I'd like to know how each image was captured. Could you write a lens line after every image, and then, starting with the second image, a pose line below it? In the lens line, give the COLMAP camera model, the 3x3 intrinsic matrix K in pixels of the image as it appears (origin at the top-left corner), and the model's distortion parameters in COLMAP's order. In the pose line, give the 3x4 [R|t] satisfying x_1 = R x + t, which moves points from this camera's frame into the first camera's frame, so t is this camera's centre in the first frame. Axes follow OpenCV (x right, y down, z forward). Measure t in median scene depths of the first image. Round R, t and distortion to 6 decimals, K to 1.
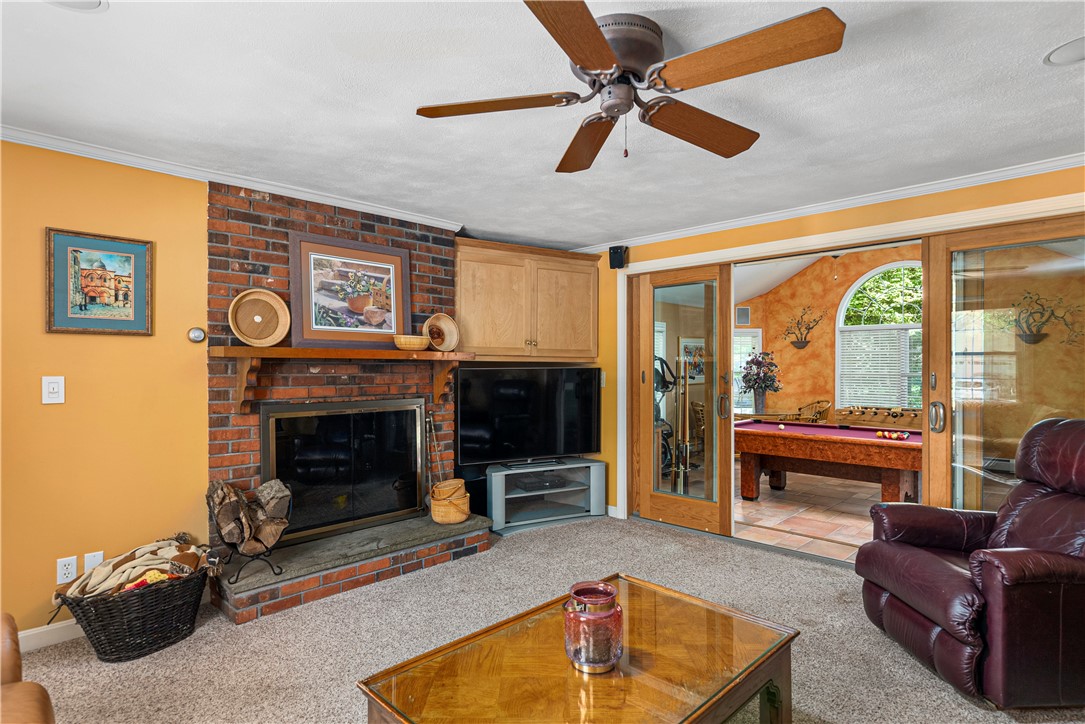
lens RADIAL K [[562.9, 0, 542.5], [0, 562.9, 362.0], [0, 0, 1]] dist [-0.002441, 0.000133]
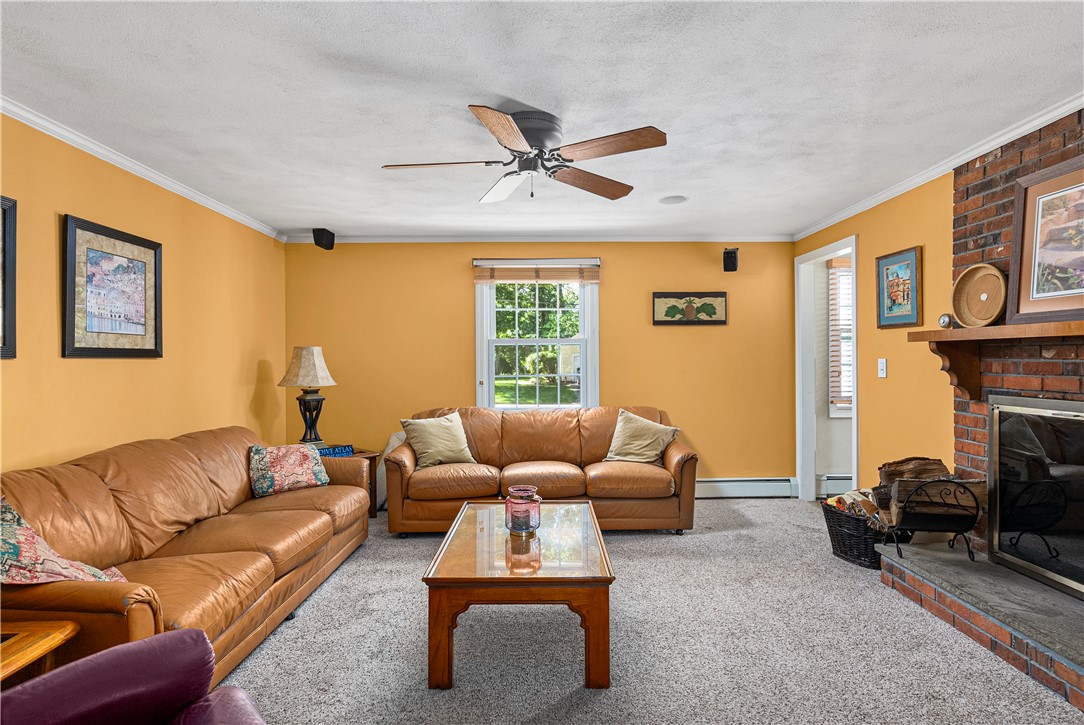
lens RADIAL K [[562.4, 0, 542.0], [0, 562.4, 362.5], [0, 0, 1]] dist [-0.002441, 0.000133]
pose [[-0.707498, 0.004518, -0.706701, 0.630455], [0.004528, 0.999988, 0.001859, 0.023156], [0.706701, -0.001885, -0.707510, 1.145295]]
